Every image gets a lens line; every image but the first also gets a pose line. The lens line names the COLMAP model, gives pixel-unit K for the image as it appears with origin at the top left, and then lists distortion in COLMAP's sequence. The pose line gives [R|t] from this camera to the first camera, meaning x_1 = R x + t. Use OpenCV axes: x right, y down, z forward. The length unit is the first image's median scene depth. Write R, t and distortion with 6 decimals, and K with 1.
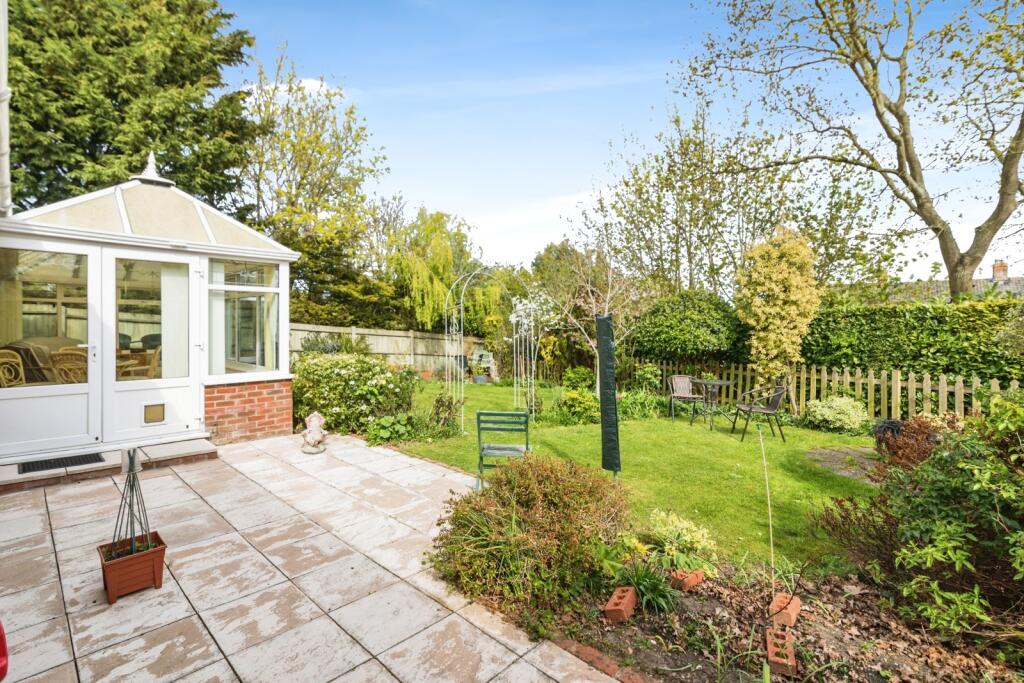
lens RADIAL K [[486.9, 0, 512.0], [0, 486.9, 341.5], [0, 0, 1]] dist [-0.002005, -0.000172]
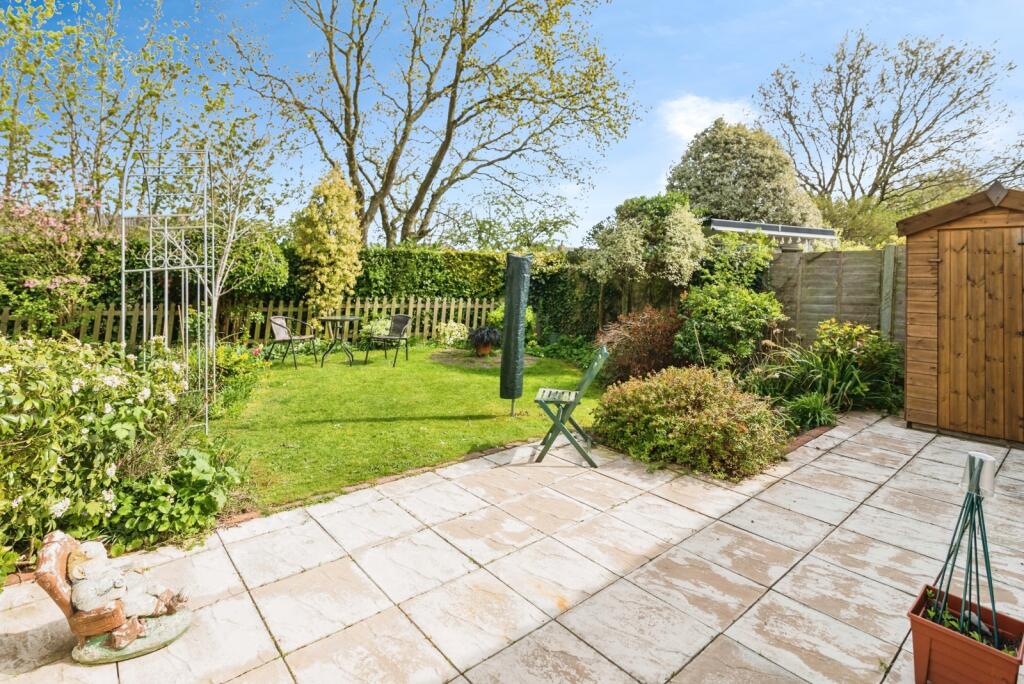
lens RADIAL K [[485.9, 0, 510.4], [0, 485.9, 271.4], [0, 0, 1]] dist [0.000209, -0.000152]
pose [[0.107340, -0.000698, 0.994222, -0.583204], [0.005606, 0.999984, 0.000097, -0.011298], [-0.994207, 0.005563, 0.107342, 0.602601]]
